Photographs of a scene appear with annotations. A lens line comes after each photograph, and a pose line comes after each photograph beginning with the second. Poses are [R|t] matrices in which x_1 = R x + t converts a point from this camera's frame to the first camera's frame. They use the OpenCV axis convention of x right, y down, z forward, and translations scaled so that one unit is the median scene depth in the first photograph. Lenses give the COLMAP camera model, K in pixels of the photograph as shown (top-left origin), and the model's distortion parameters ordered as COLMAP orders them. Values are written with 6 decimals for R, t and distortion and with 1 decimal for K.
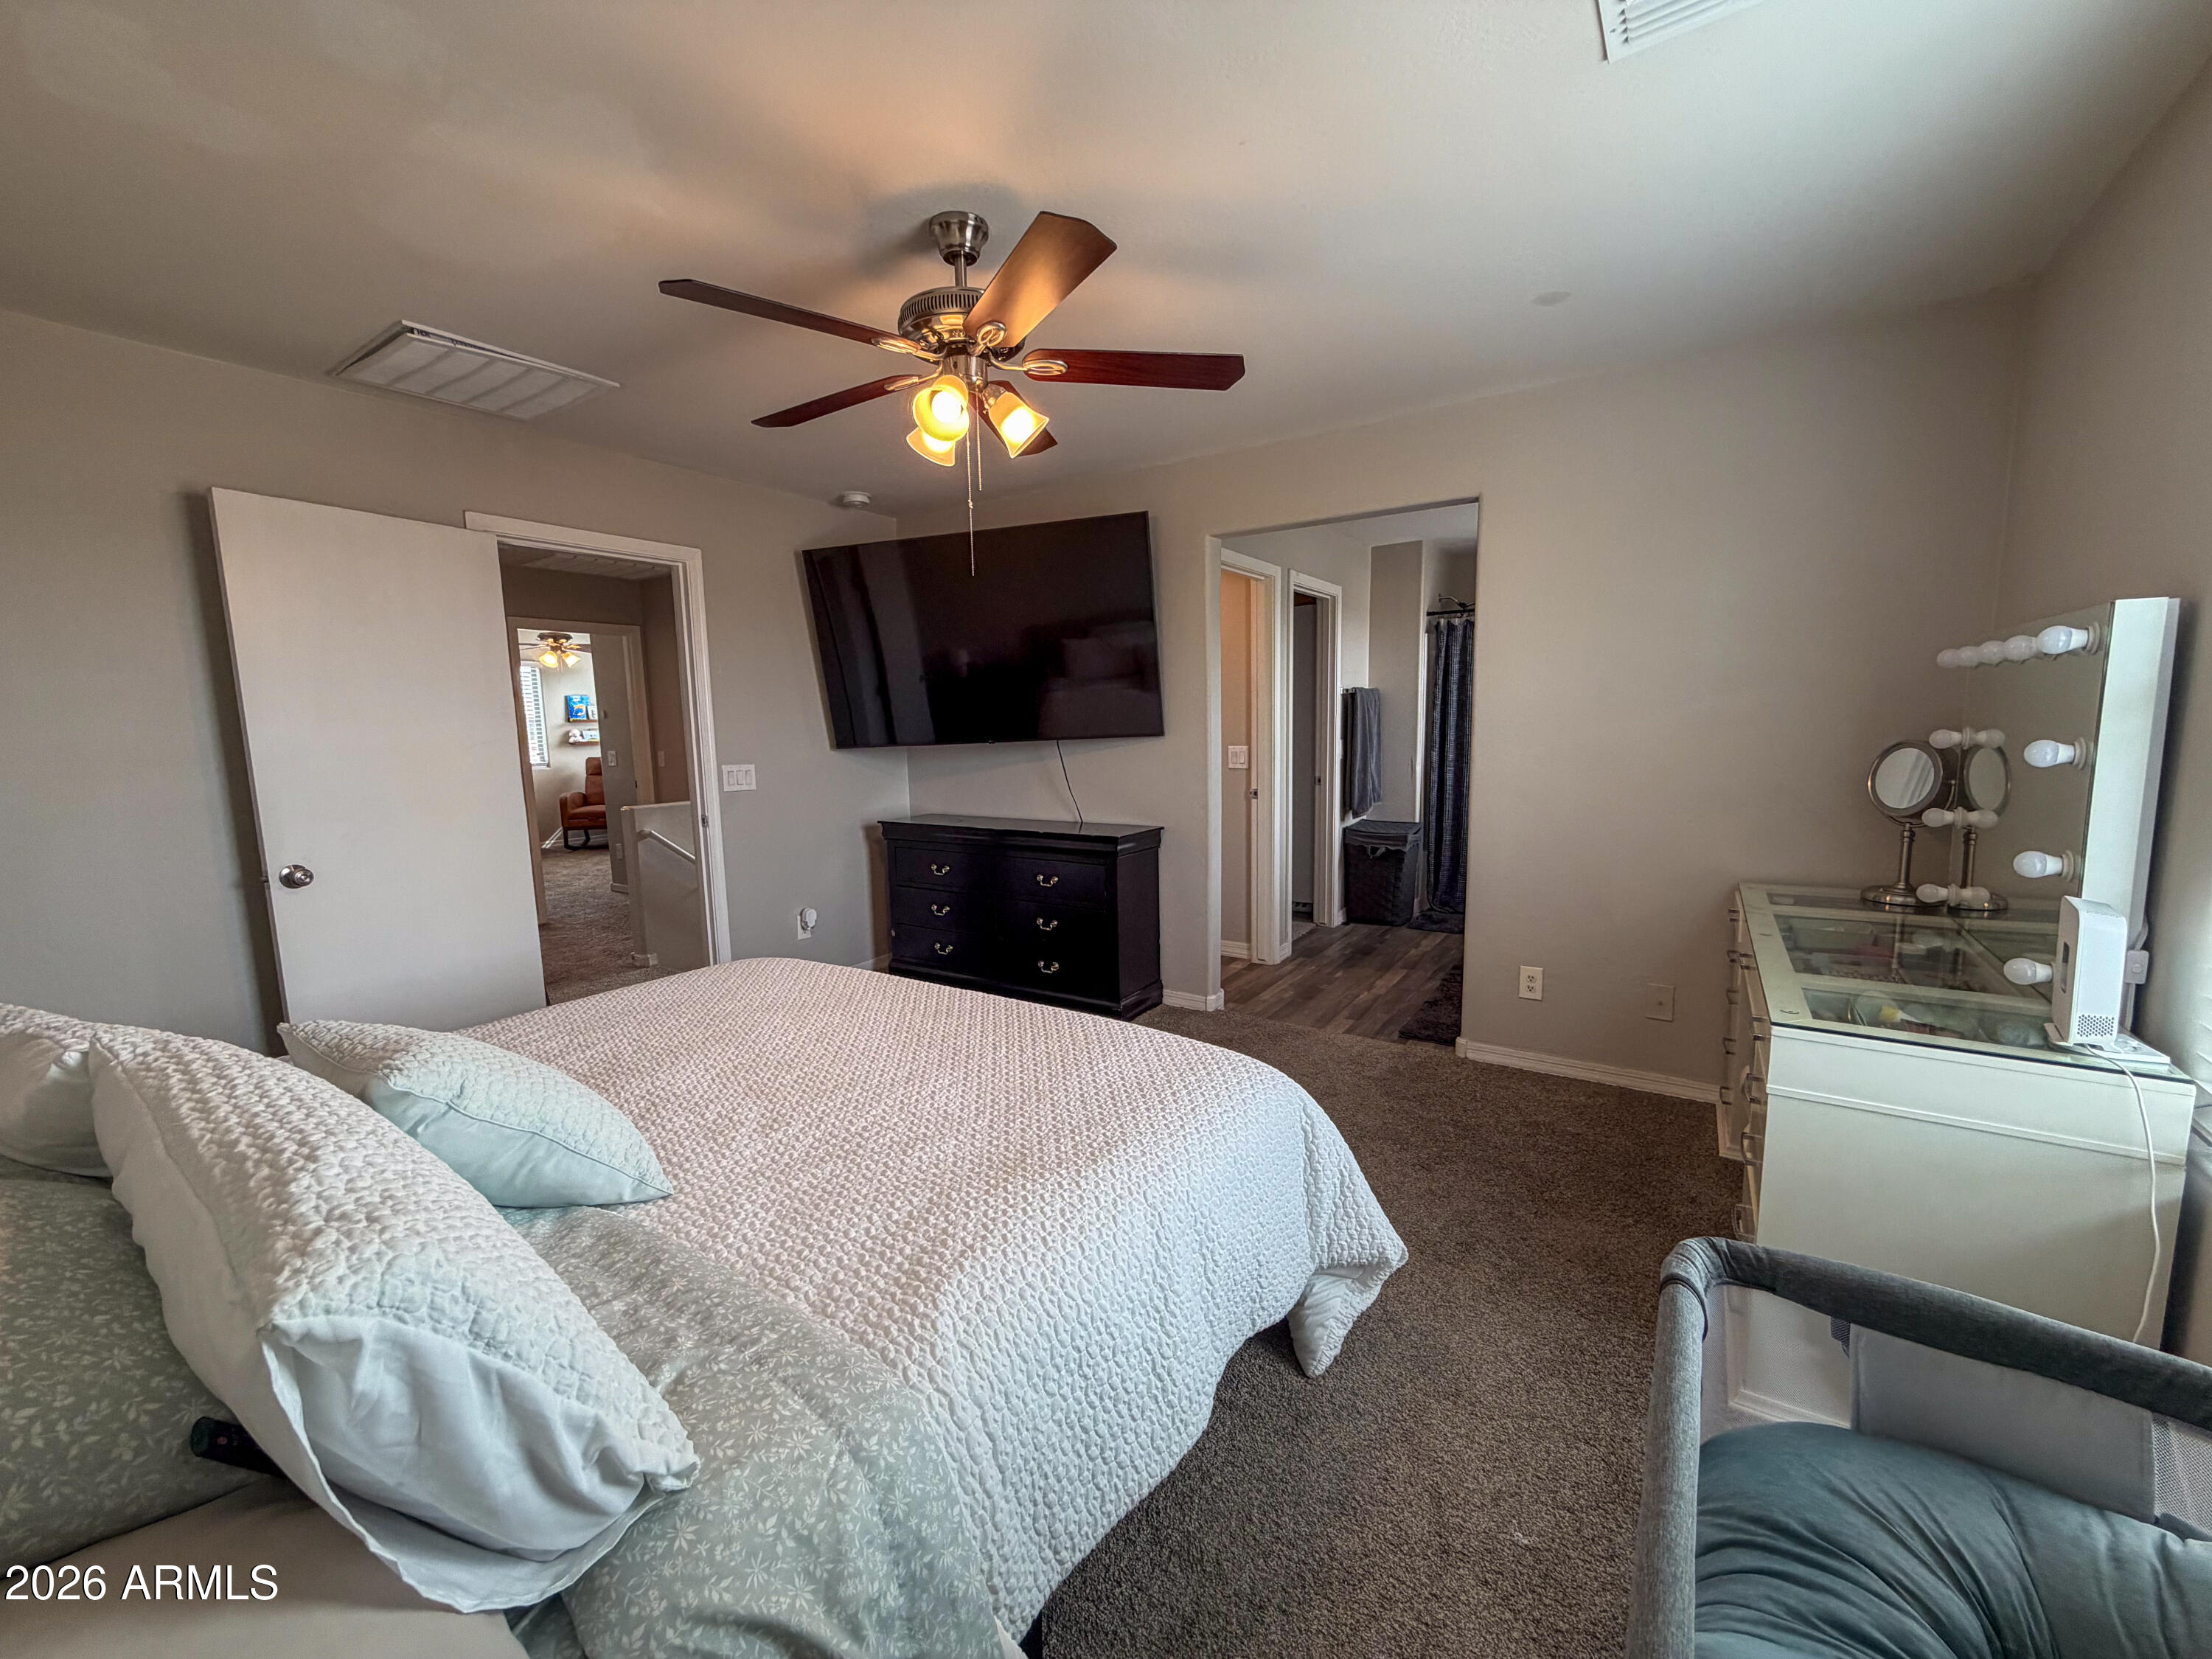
lens RADIAL K [[882.3, 0, 1098.4], [0, 882.3, 830.3], [0, 0, 1]] dist [0.001326, -0.000409]
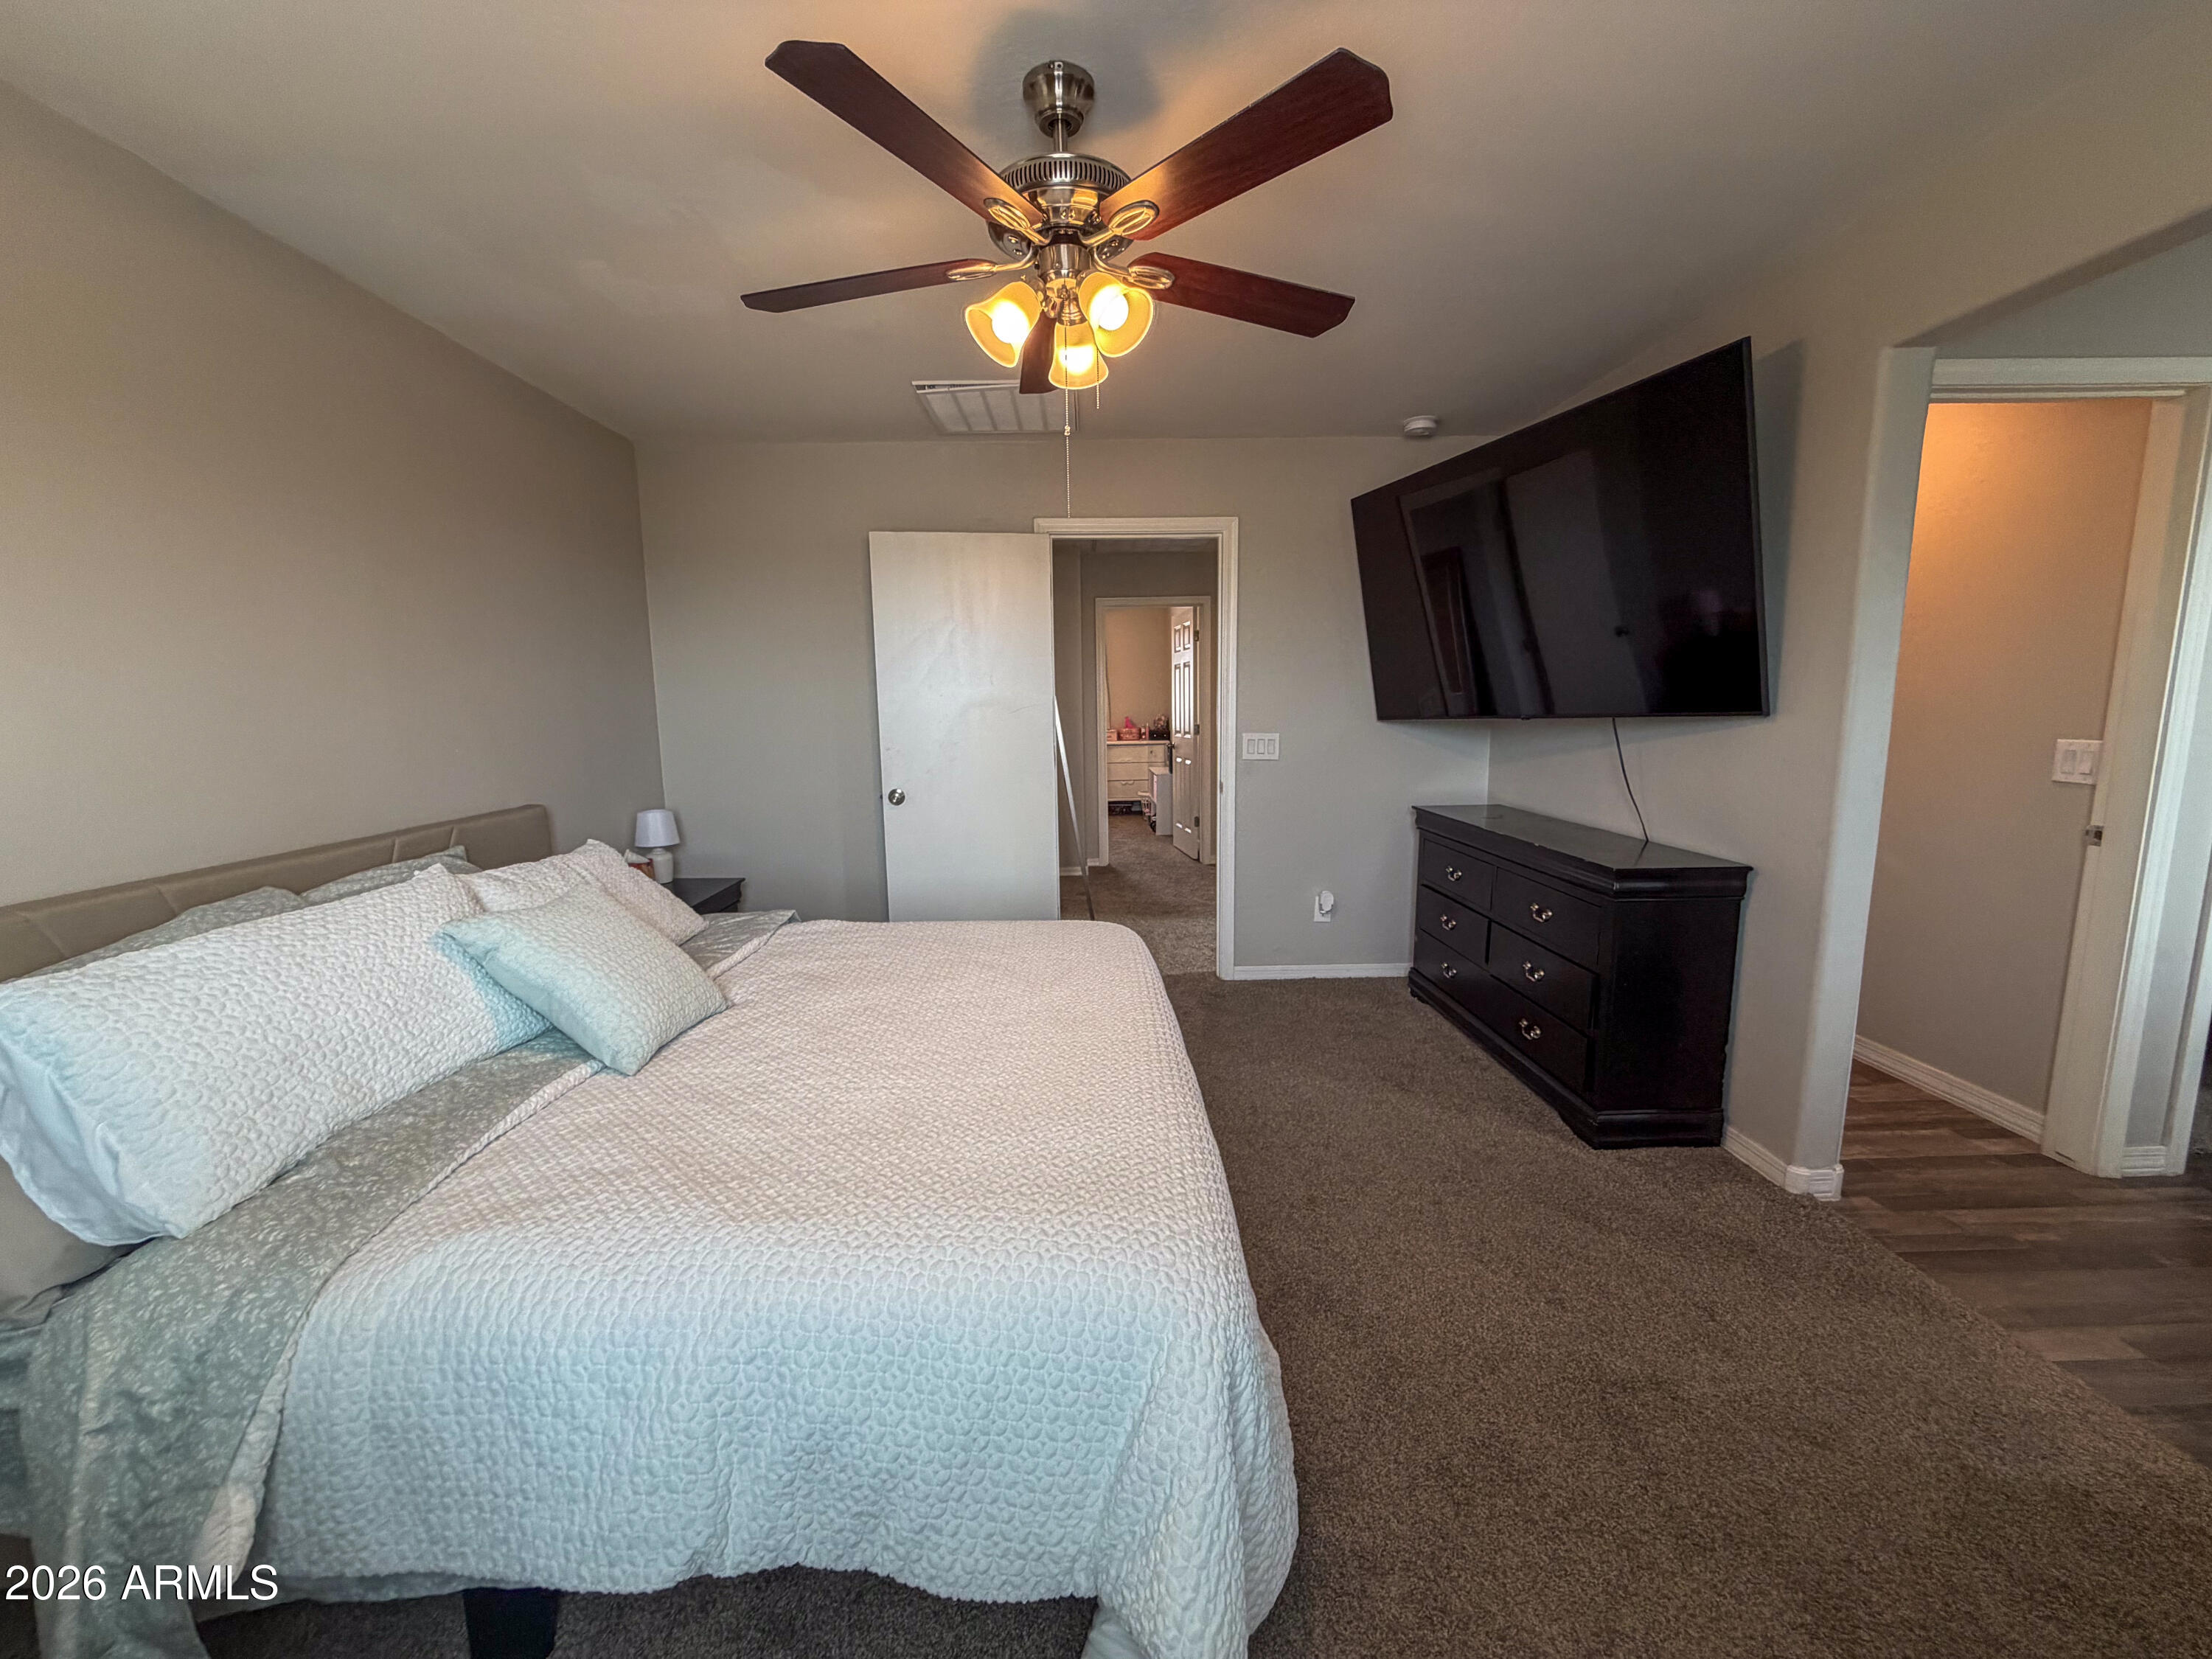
lens RADIAL K [[882.3, 0, 1093.9], [0, 882.3, 828.1], [0, 0, 1]] dist [0.001326, -0.000409]
pose [[0.575995, 0.130930, -0.806899, 0.293710], [-0.100262, 0.990952, 0.089225, -0.037694], [0.811281, 0.029508, 0.583911, 0.273311]]
